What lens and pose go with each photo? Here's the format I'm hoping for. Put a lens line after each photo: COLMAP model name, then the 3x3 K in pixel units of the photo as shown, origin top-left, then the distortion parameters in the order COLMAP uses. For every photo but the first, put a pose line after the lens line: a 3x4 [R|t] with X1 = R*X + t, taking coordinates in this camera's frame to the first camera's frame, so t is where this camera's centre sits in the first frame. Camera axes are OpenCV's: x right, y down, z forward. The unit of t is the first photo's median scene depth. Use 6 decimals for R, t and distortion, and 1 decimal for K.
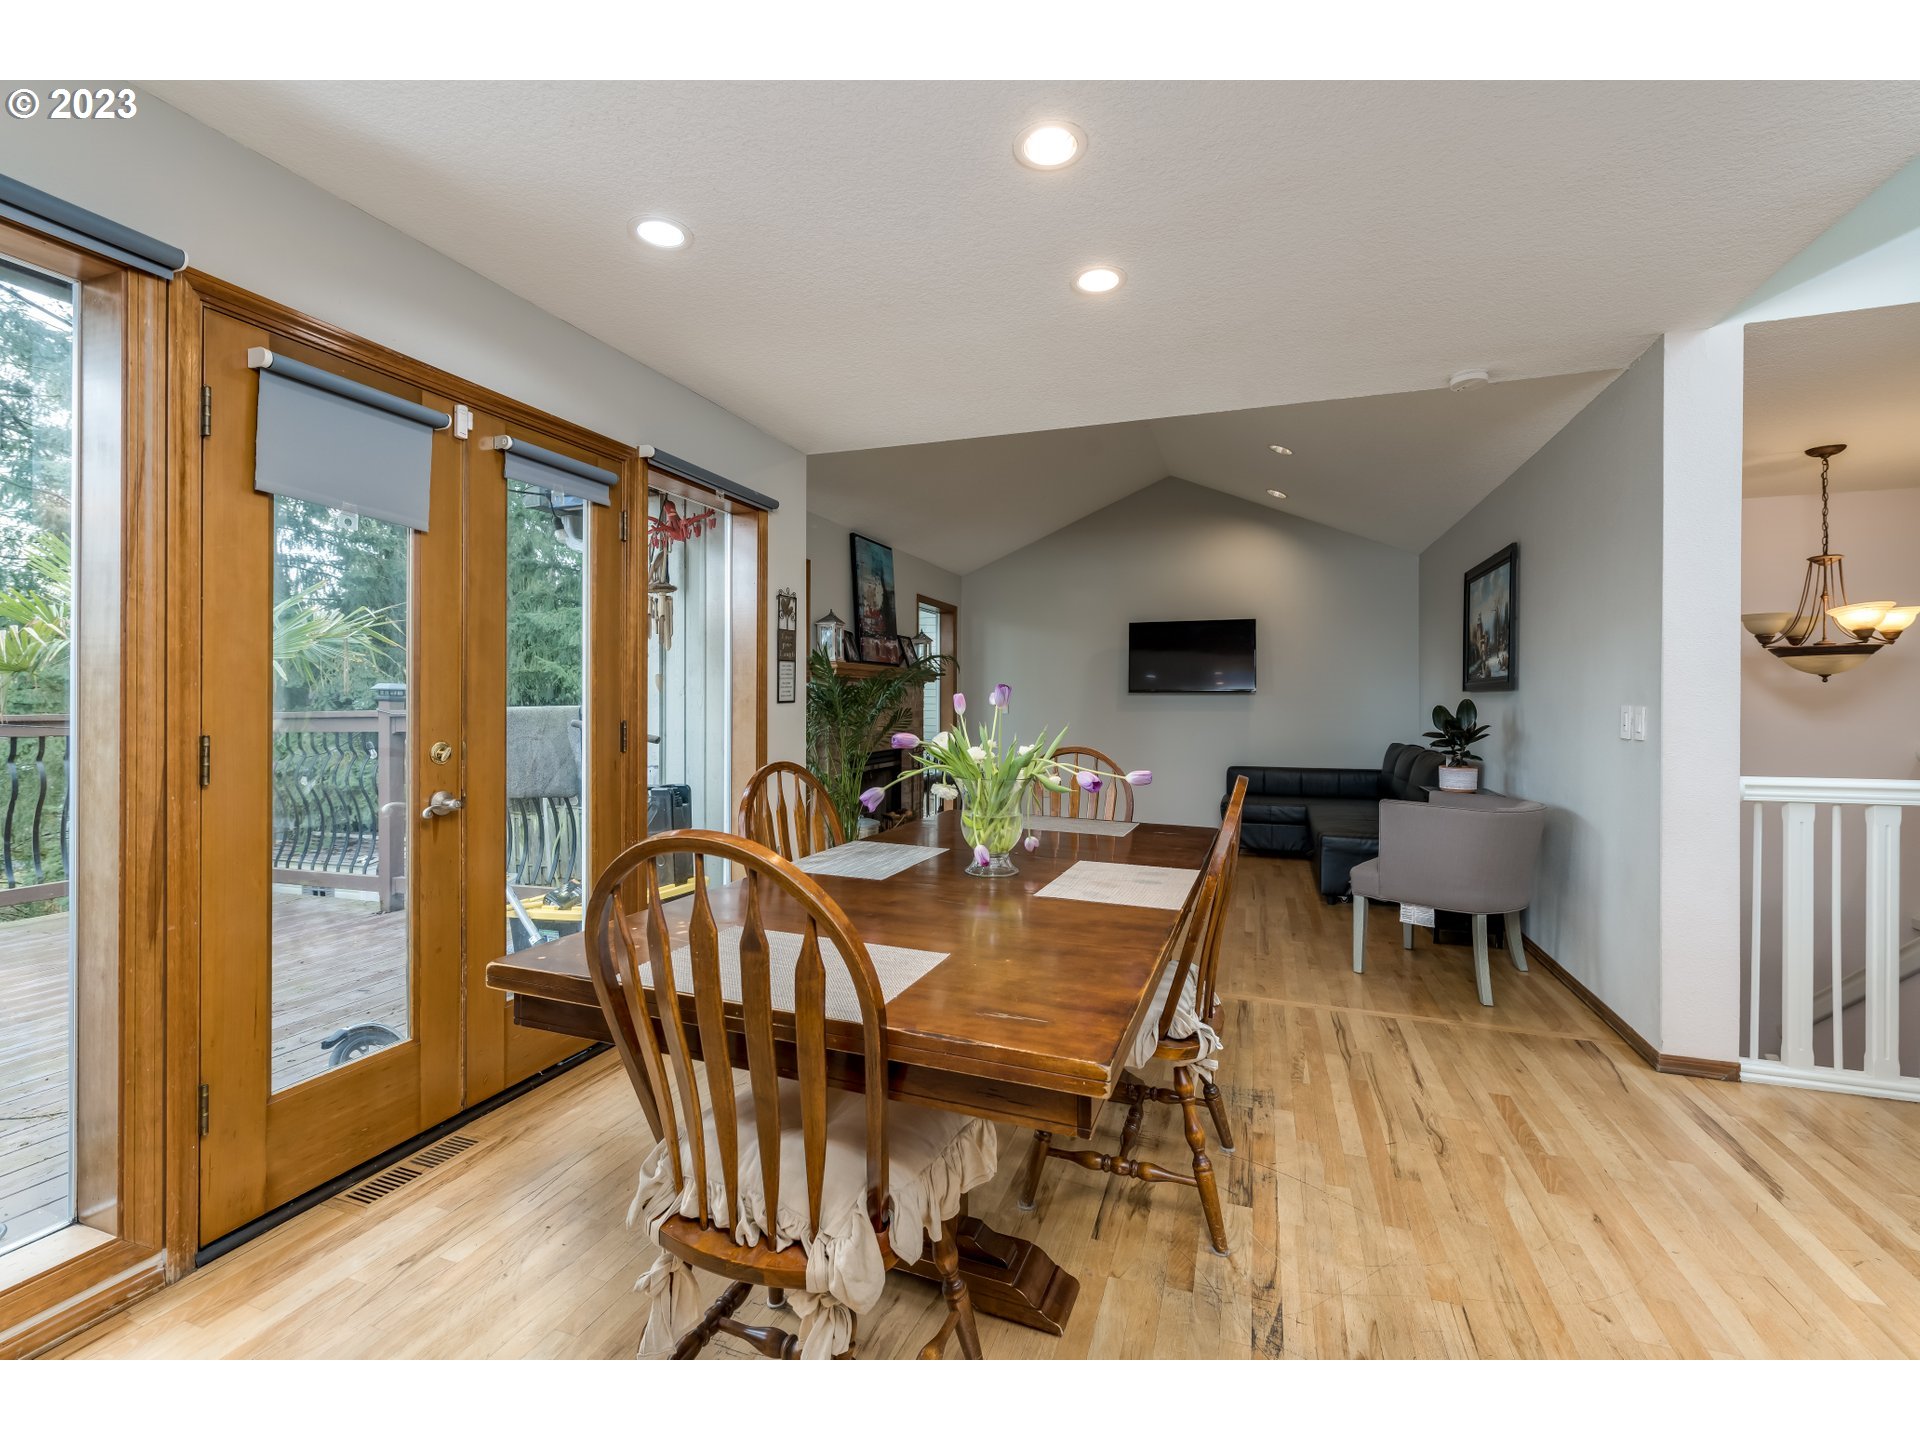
lens RADIAL K [[747.7, 0, 976.8], [0, 747.7, 708.6], [0, 0, 1]] dist [-0.002847, -0.000113]
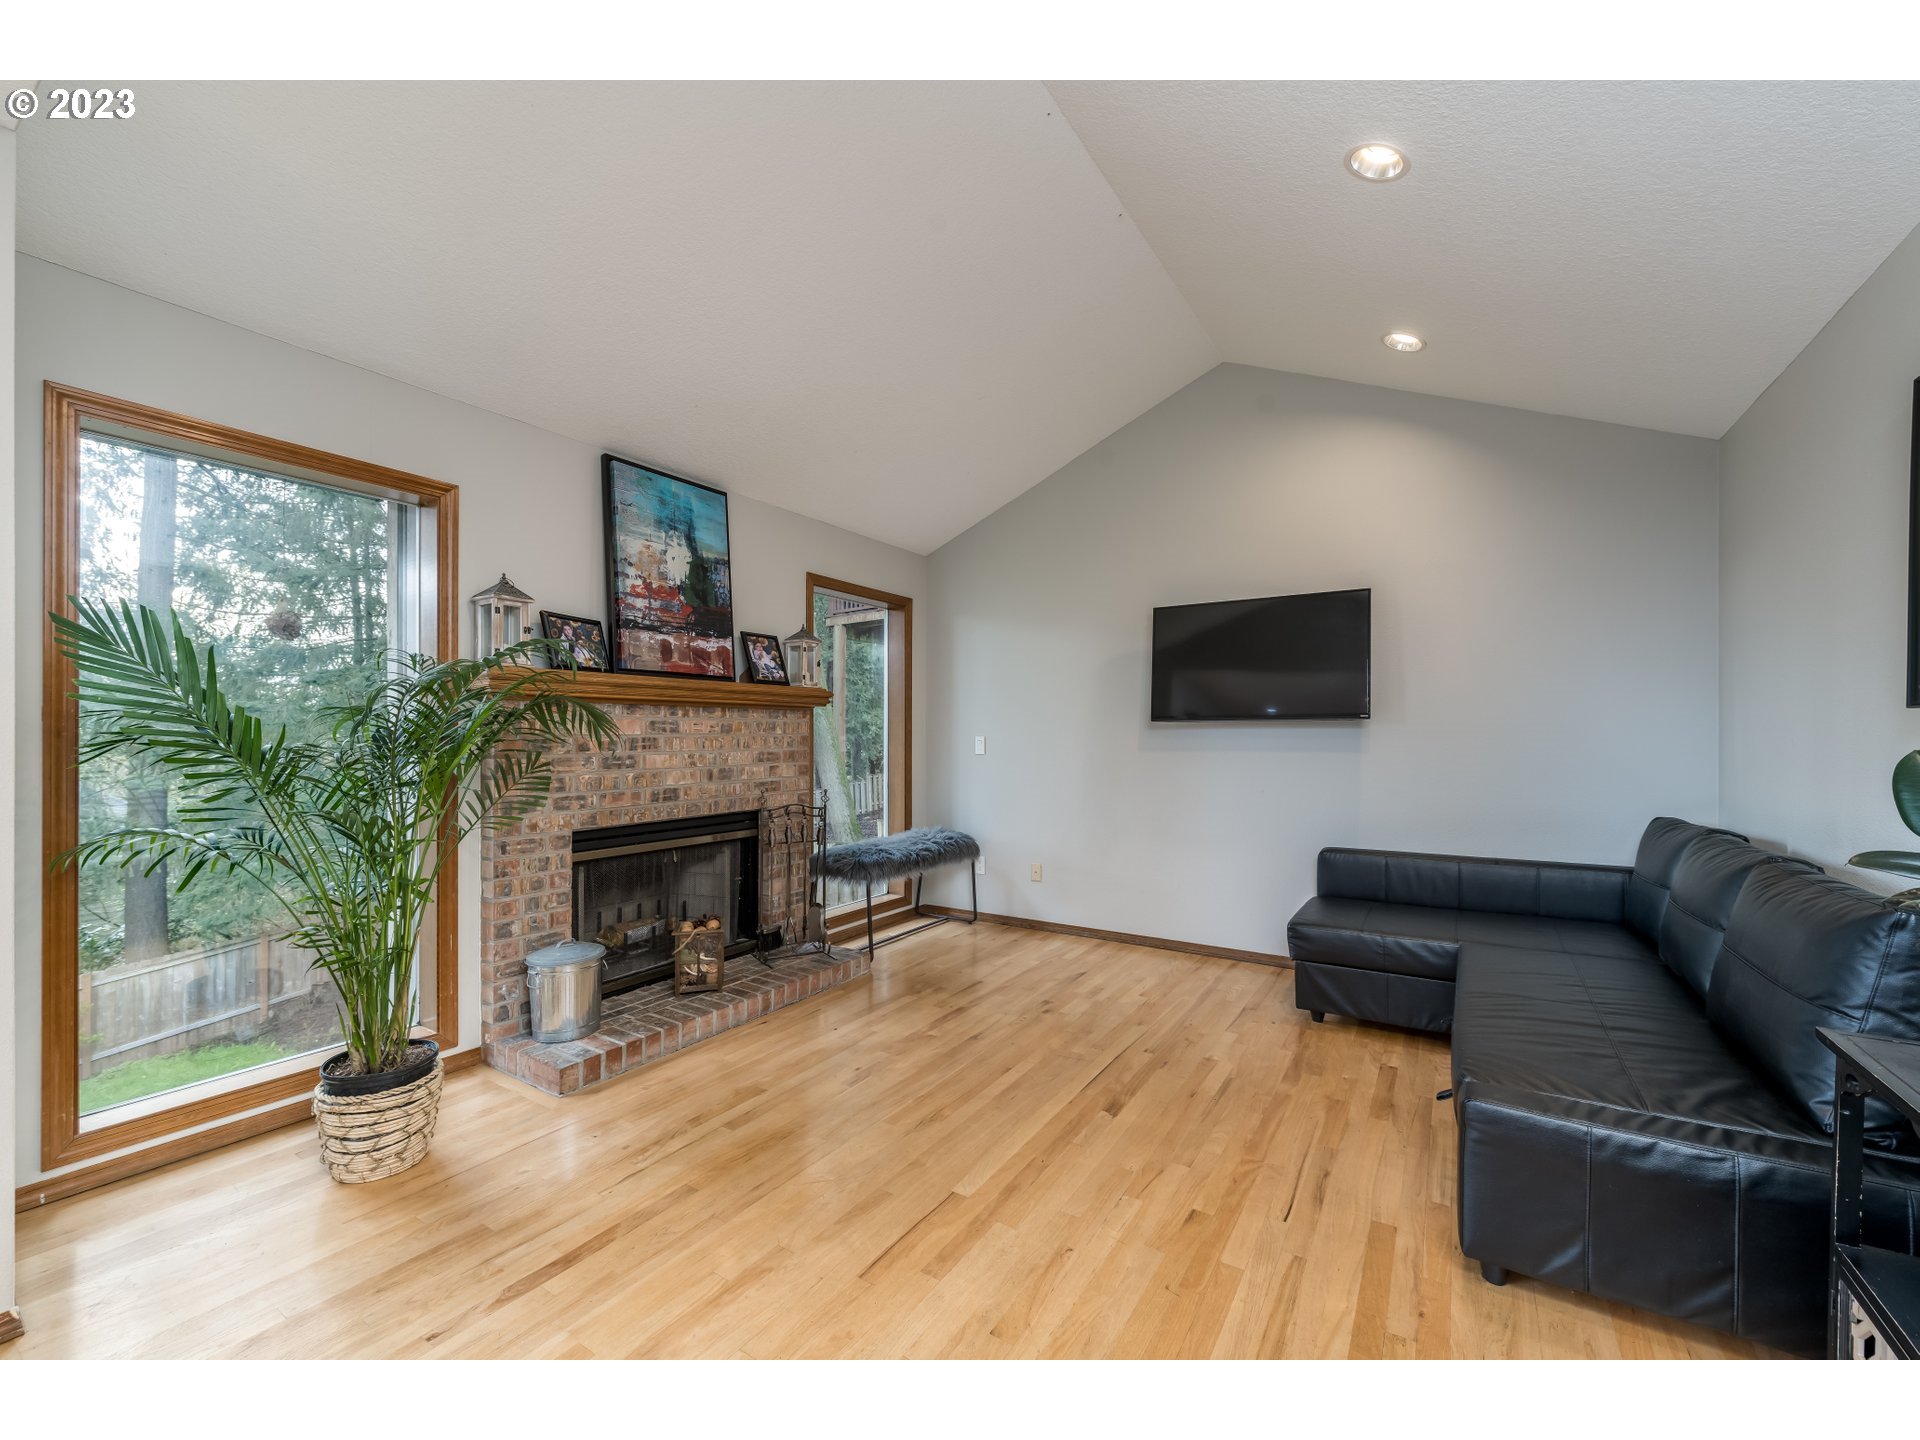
lens RADIAL K [[747.7, 0, 969.2], [0, 747.7, 751.9], [0, 0, 1]] dist [-0.002847, -0.000113]
pose [[0.977333, 0.000257, -0.211708, 0.283030], [0.001652, 0.999960, 0.008842, -0.002458], [0.211702, -0.008991, 0.977293, 0.549752]]
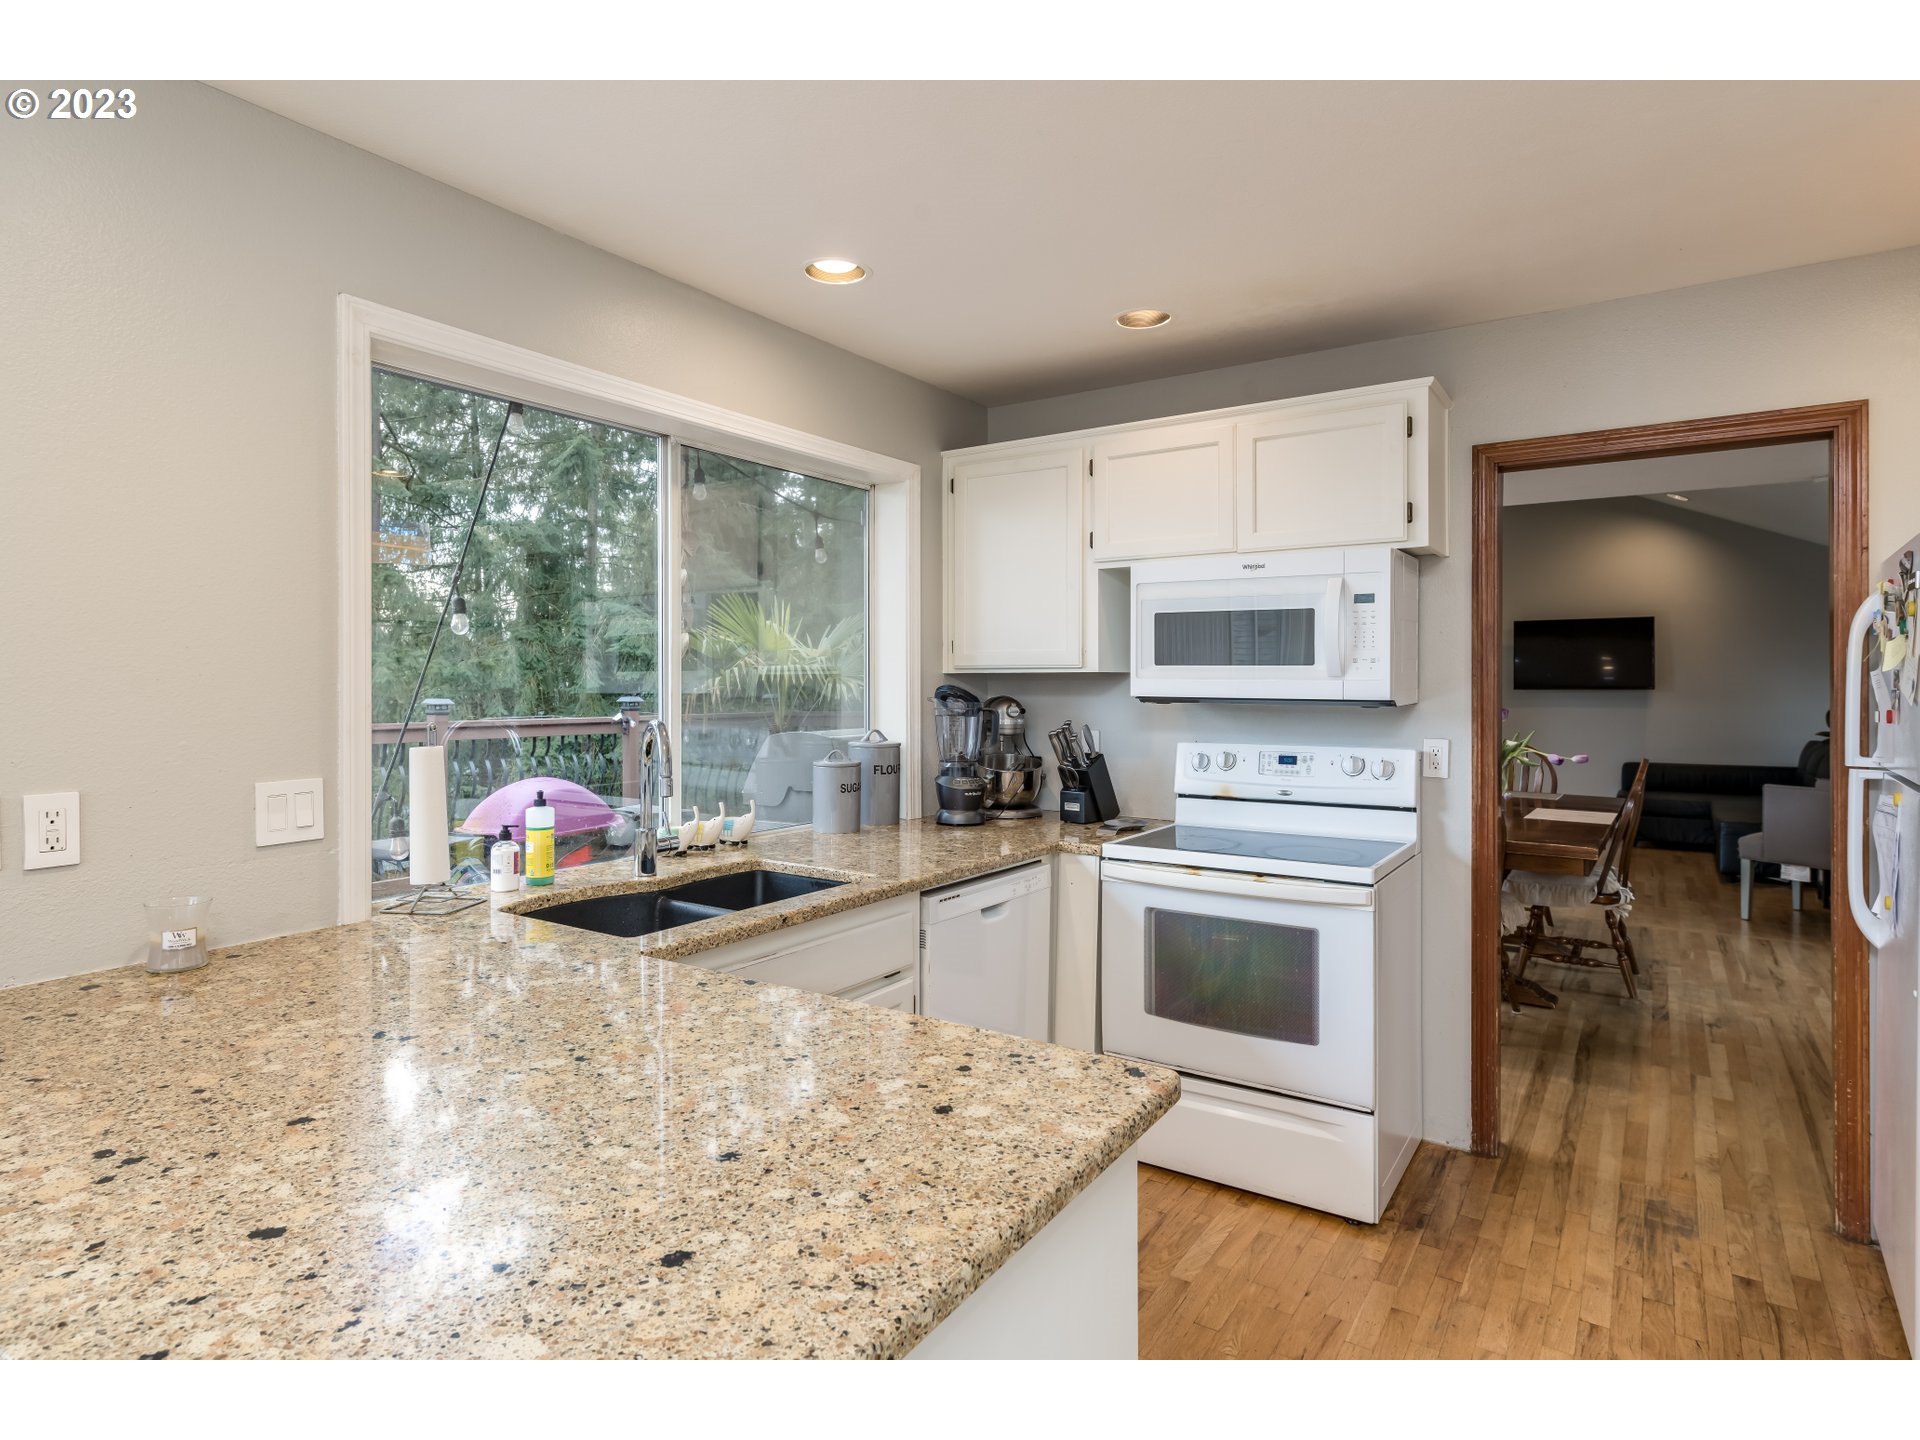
lens RADIAL K [[1047.2, 0, 955.3], [0, 1047.2, 687.0], [0, 0, 1]] dist [0.003691, 0.000145]
pose [[0.973077, 0.001984, -0.230474, -0.327791], [-0.002116, 0.999998, -0.000326, -0.035234], [0.230472, 0.000805, 0.973079, -0.886285]]
